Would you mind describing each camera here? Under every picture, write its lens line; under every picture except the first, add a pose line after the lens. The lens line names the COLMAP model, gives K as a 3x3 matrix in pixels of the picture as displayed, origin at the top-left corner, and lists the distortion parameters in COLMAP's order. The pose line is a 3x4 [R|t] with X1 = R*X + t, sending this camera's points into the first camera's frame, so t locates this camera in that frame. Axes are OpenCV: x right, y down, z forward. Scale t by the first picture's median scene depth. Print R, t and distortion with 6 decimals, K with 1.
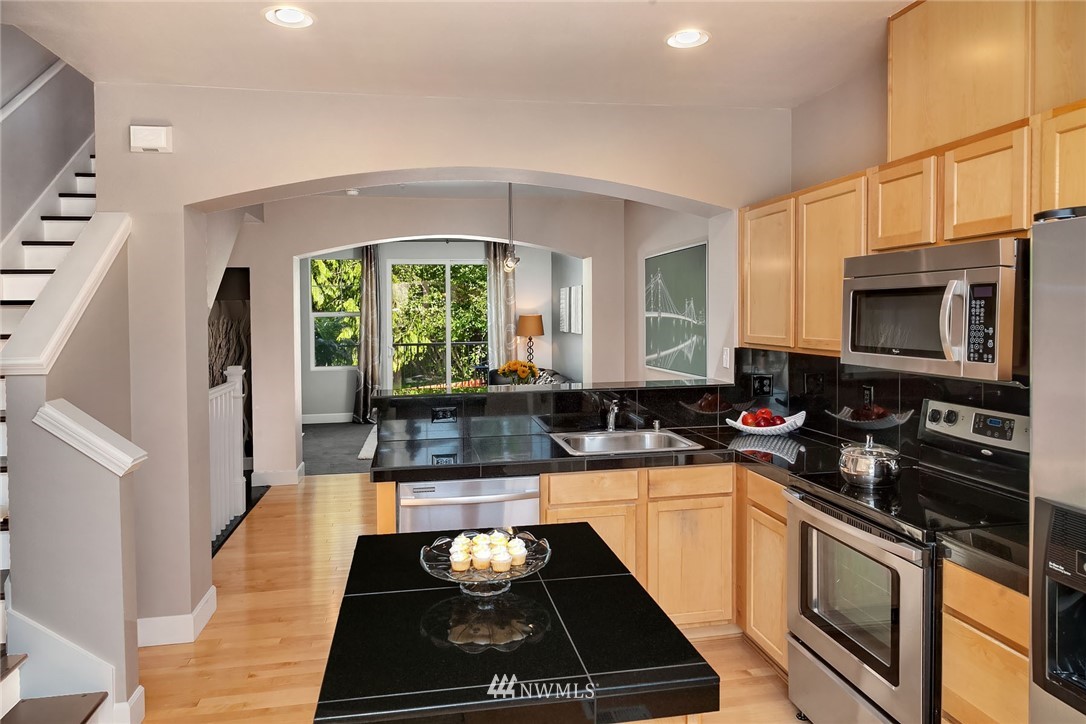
lens RADIAL K [[714.7, 0, 546.6], [0, 714.7, 319.7], [0, 0, 1]] dist [-0.001493, -0.000556]
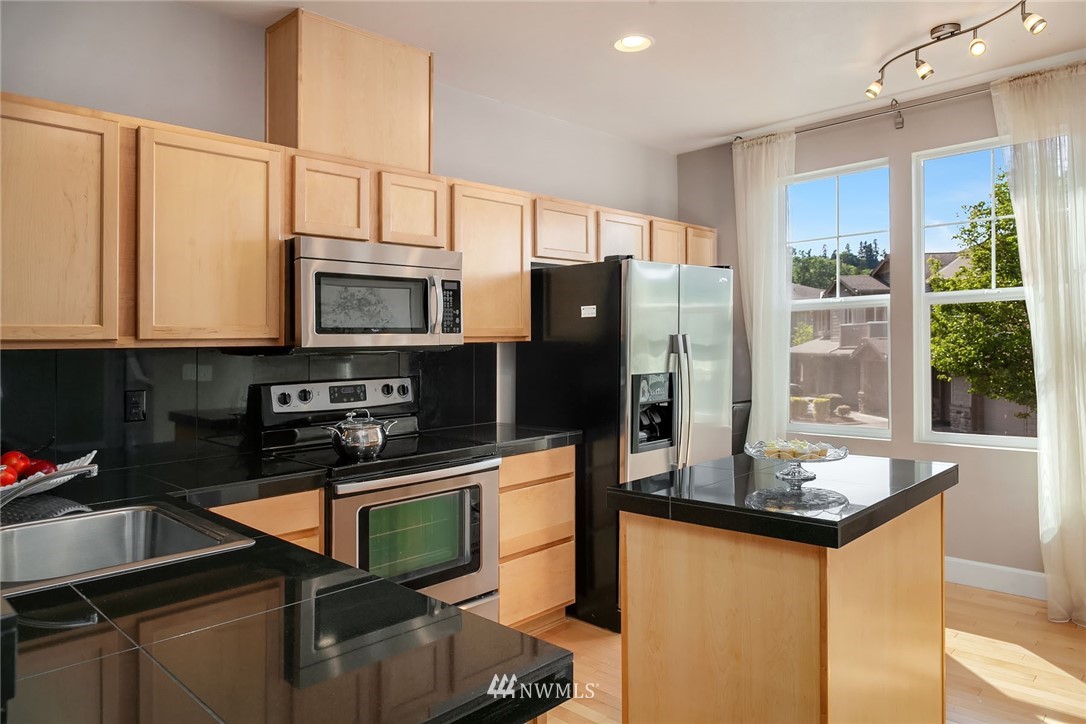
lens RADIAL K [[728.5, 0, 543.0], [0, 728.5, 362.0], [0, 0, 1]] dist [-0.001220, -0.000344]
pose [[-0.573806, 0.005374, 0.818973, -0.583769], [0.036755, 0.999140, 0.019195, 0.076942], [-0.818166, 0.041115, -0.573510, 1.362391]]
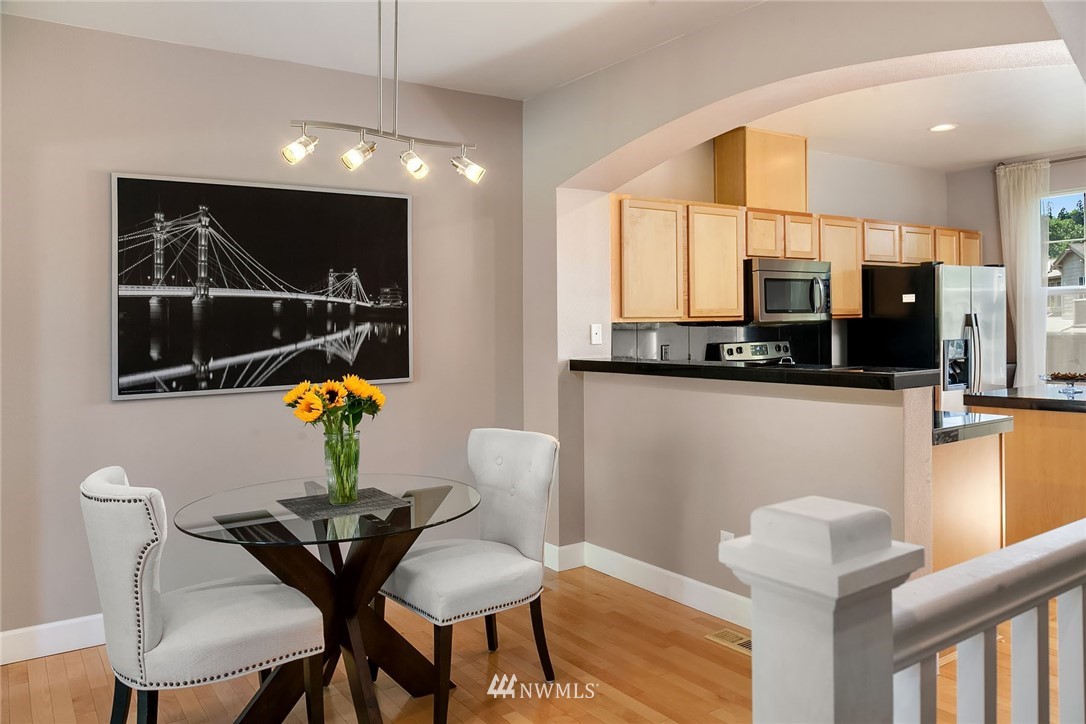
lens RADIAL K [[807.5, 0, 548.4], [0, 807.5, 320.3], [0, 0, 1]] dist [-0.011771, -0.002988]
pose [[-0.409321, 0.025142, 0.912044, -1.158179], [0.032659, 0.999383, -0.012893, 0.070234], [-0.911806, 0.024509, -0.409890, 2.339523]]
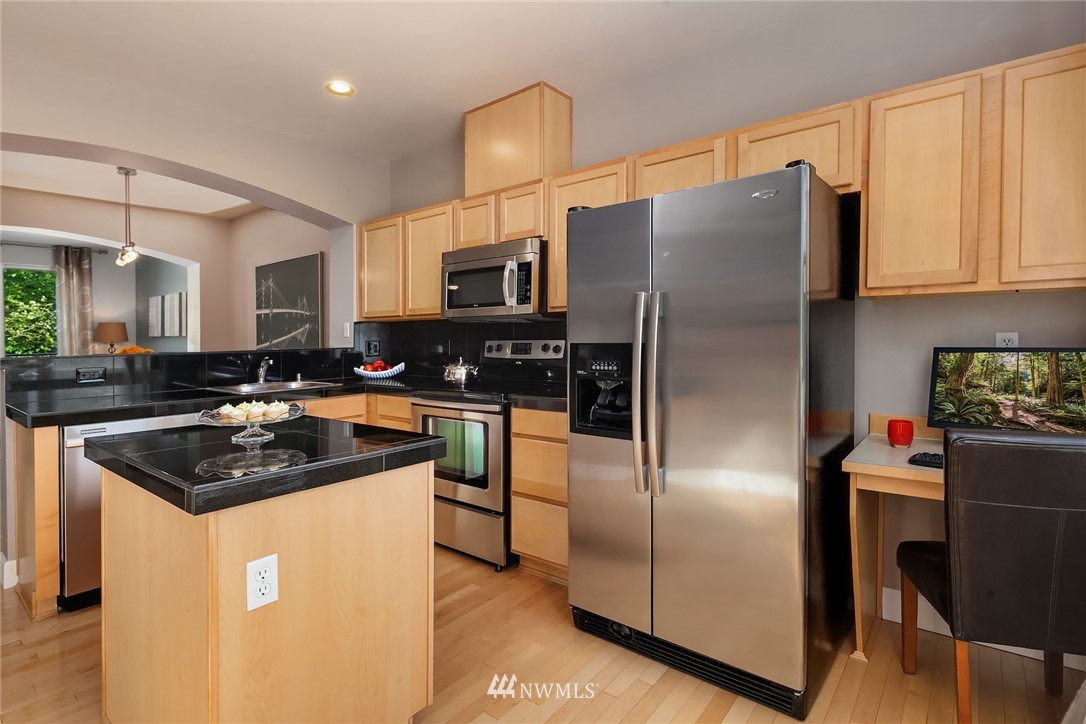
lens RADIAL K [[532.2, 0, 548.6], [0, 532.2, 340.8], [0, 0, 1]] dist [0.002977, 0.000152]
pose [[0.757077, -0.005475, 0.653302, -0.199640], [0.011242, 0.999926, -0.004647, 0.127953], [-0.653229, 0.010862, 0.757083, -0.073988]]
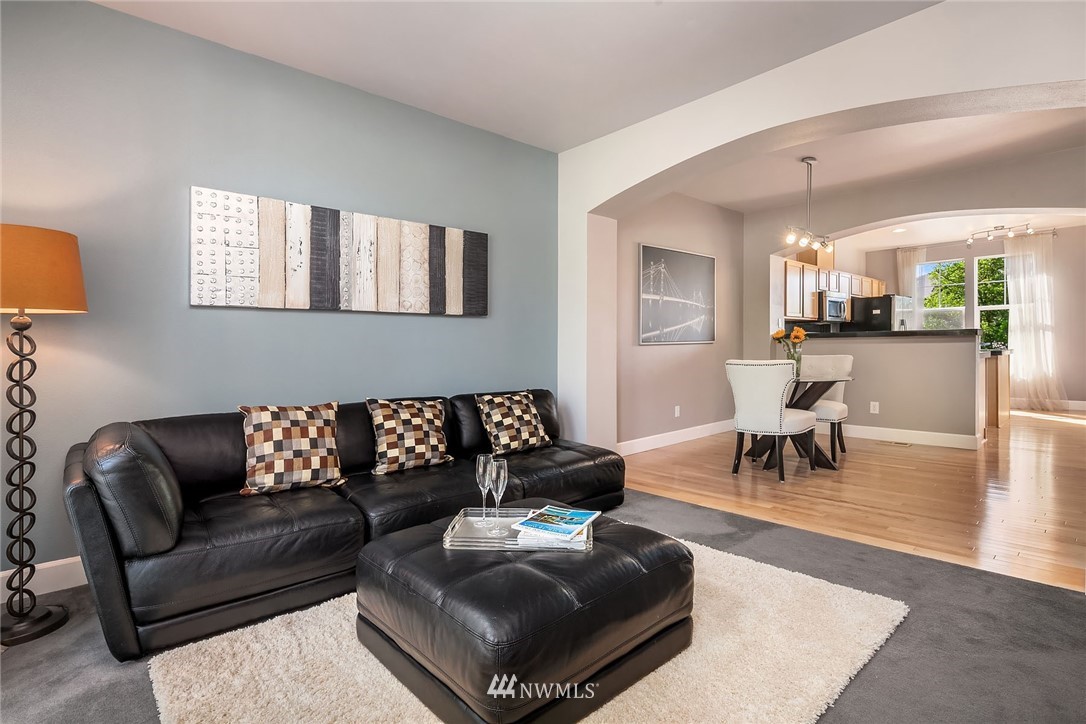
lens RADIAL K [[541.2, 0, 543.0], [0, 541.2, 362.0], [0, 0, 1]] dist [0.002271, 0.000164]
pose [[-0.533628, -0.009545, 0.845665, -1.170994], [0.027780, 0.999199, 0.028808, 0.159457], [-0.845263, 0.038866, -0.532936, 3.837838]]
